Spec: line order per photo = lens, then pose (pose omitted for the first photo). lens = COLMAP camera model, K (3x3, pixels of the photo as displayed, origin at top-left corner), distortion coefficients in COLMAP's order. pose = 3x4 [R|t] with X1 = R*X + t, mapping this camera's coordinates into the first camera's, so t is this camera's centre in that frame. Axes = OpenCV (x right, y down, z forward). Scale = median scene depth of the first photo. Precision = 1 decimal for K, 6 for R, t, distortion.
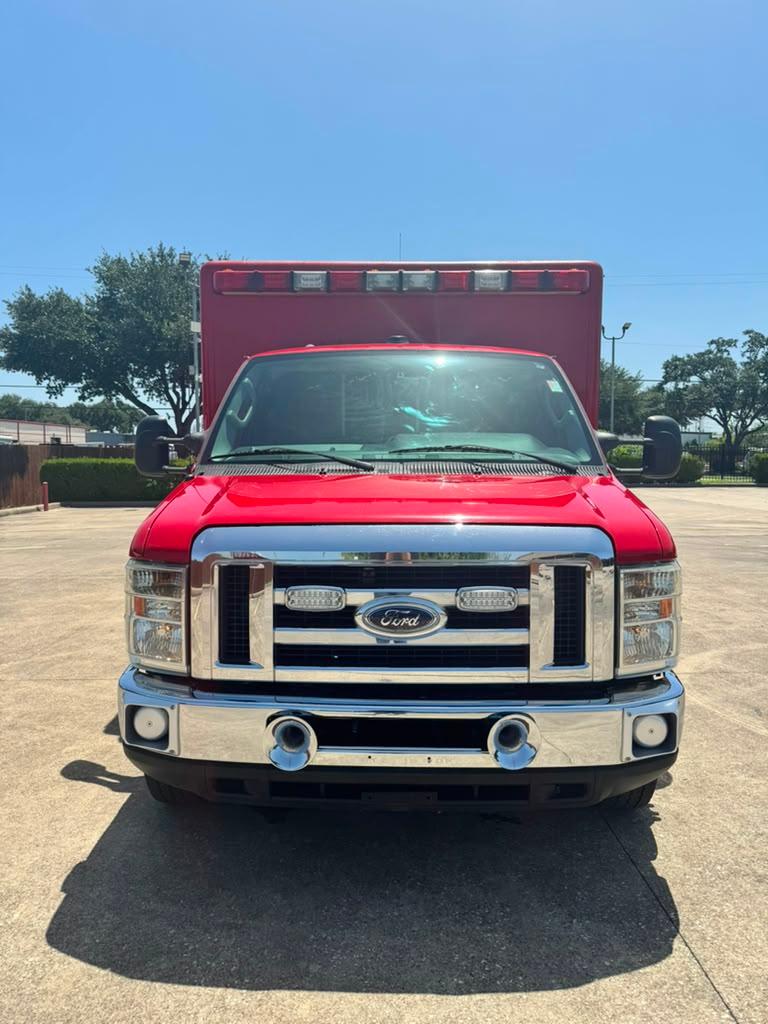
lens RADIAL K [[732.7, 0, 386.7], [0, 732.7, 511.0], [0, 0, 1]] dist [0.022849, -0.039487]
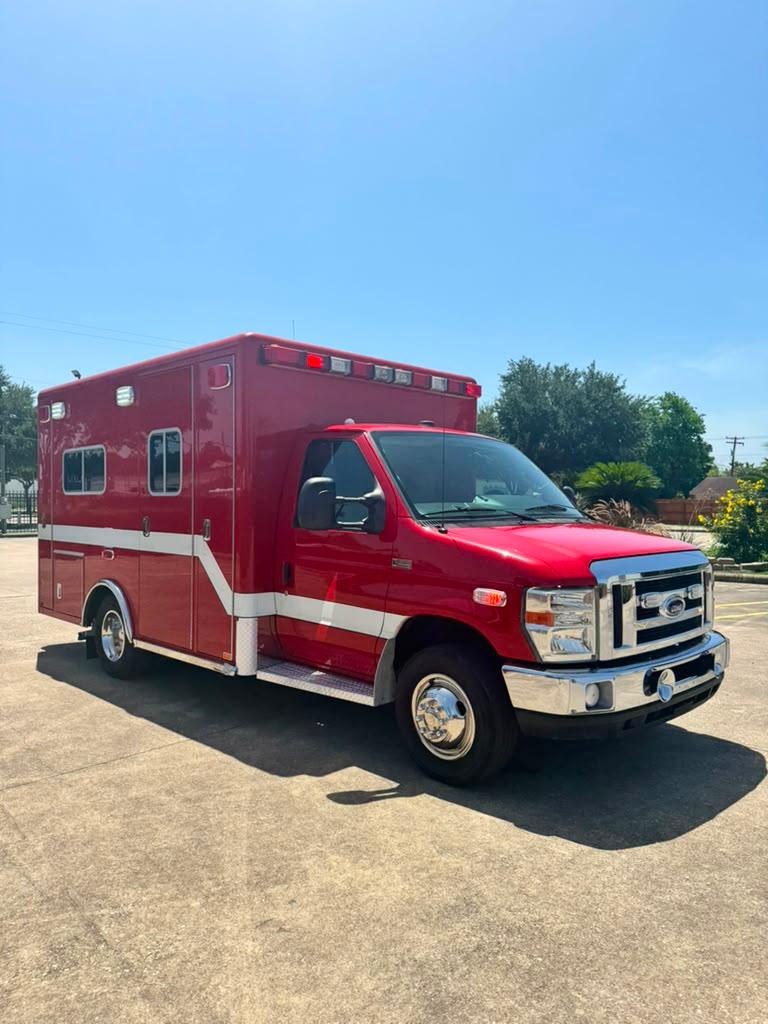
lens RADIAL K [[732.7, 0, 382.4], [0, 732.7, 514.7], [0, 0, 1]] dist [0.022849, -0.039487]
pose [[0.703699, -0.009700, 0.710432, -1.699703], [0.049737, 0.998126, -0.035638, -0.046207], [-0.708755, 0.060414, 0.702863, 0.234221]]
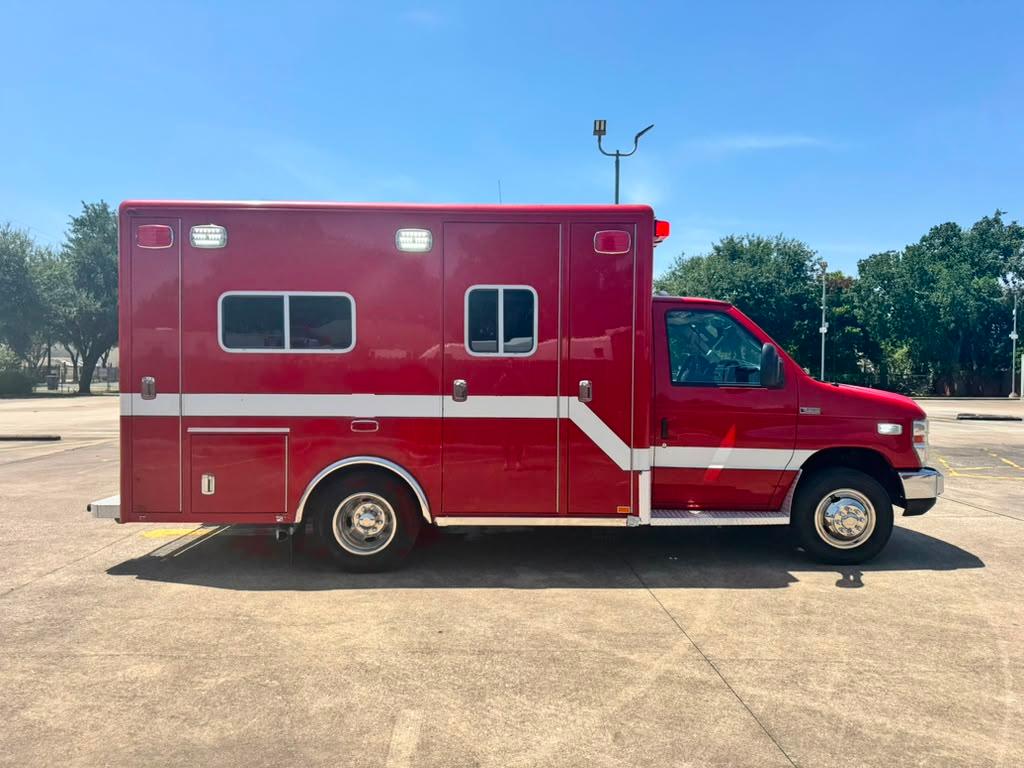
lens RADIAL K [[732.7, 0, 510.7], [0, 732.7, 390.8], [0, 0, 1]] dist [0.022849, -0.039487]
pose [[-0.027534, -0.027372, 0.999246, -2.728549], [0.067724, 0.997277, 0.029184, -0.187156], [-0.997324, 0.068476, -0.025605, 2.454394]]
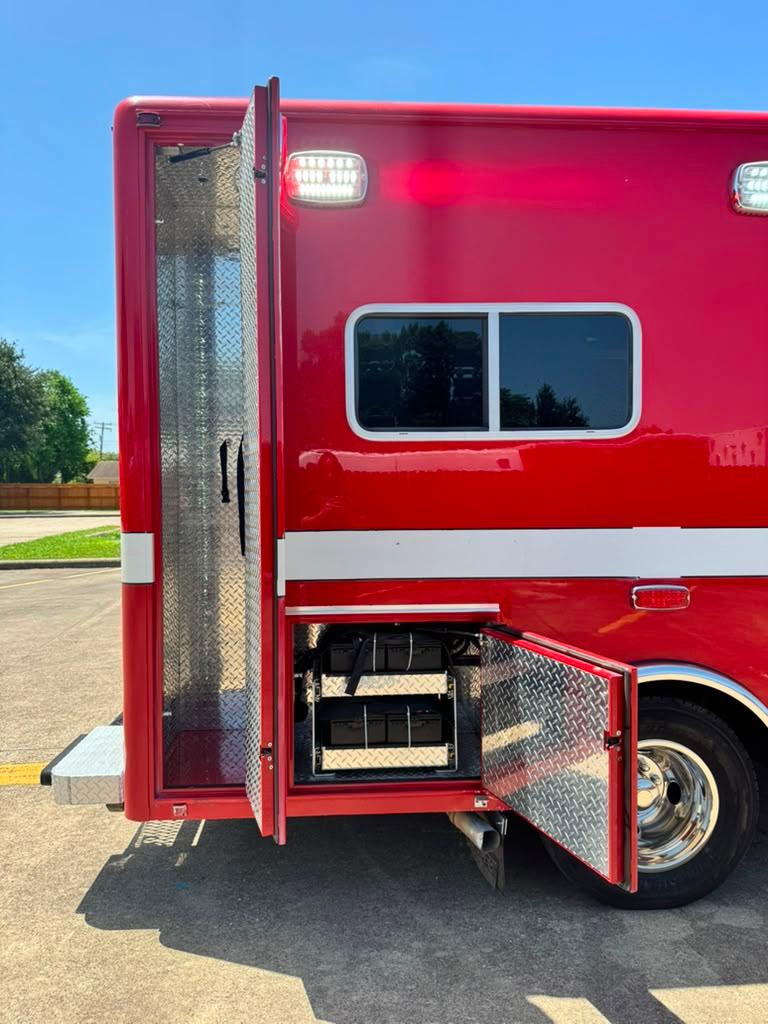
lens RADIAL K [[732.7, 0, 375.4], [0, 732.7, 503.8], [0, 0, 1]] dist [0.022849, -0.039487]
pose [[-0.059497, -0.022828, 0.997967, -1.479946], [0.076686, 0.996680, 0.027371, -0.233574], [-0.995279, 0.078159, -0.057549, 3.296648]]
